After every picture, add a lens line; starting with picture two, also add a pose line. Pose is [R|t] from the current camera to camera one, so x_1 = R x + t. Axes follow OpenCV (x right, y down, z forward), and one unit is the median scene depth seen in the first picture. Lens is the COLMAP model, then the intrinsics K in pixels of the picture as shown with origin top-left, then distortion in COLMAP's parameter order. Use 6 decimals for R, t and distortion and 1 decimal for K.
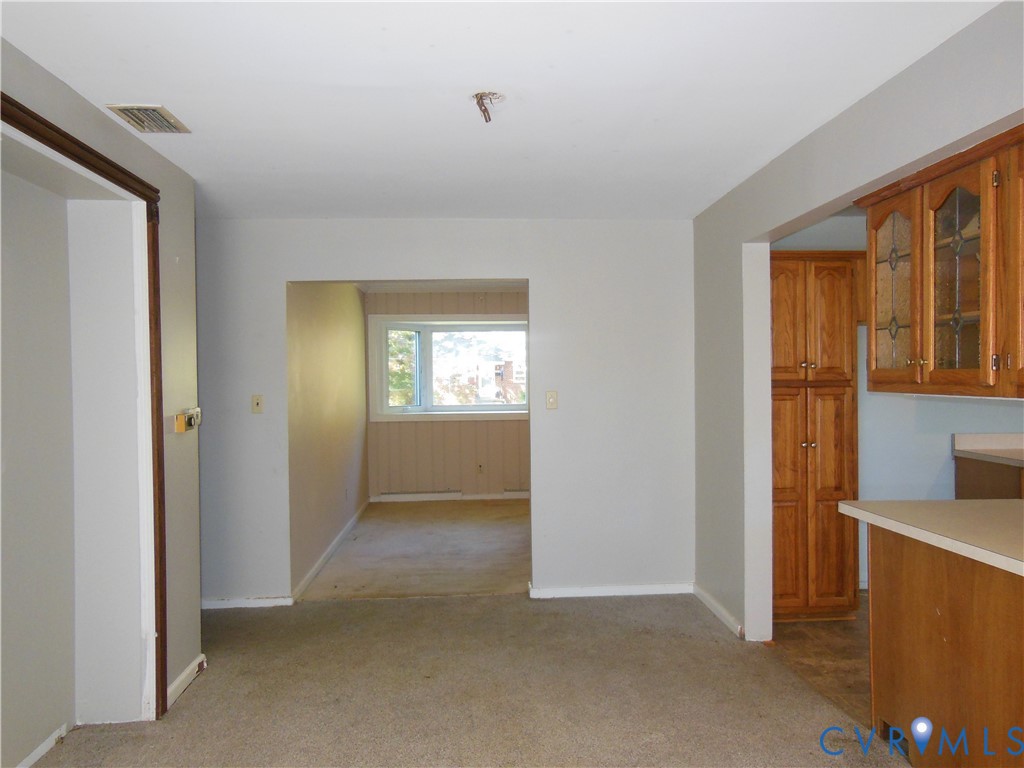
lens RADIAL K [[770.8, 0, 515.9], [0, 770.8, 380.9], [0, 0, 1]] dist [0.010203, 0.049056]
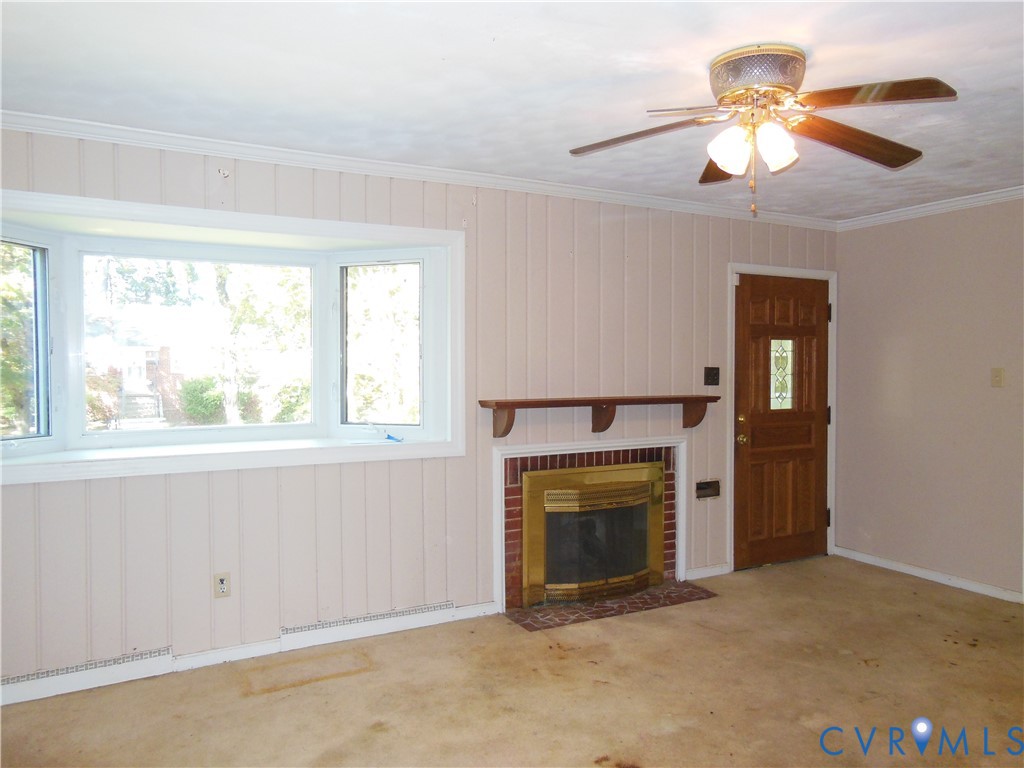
lens RADIAL K [[770.8, 0, 509.1], [0, 770.8, 377.8], [0, 0, 1]] dist [0.010203, 0.049056]
pose [[0.910745, -0.004430, 0.412945, -0.076690], [0.000630, 0.999956, 0.009338, -0.002502], [-0.412968, -0.008244, 0.910708, 0.559717]]
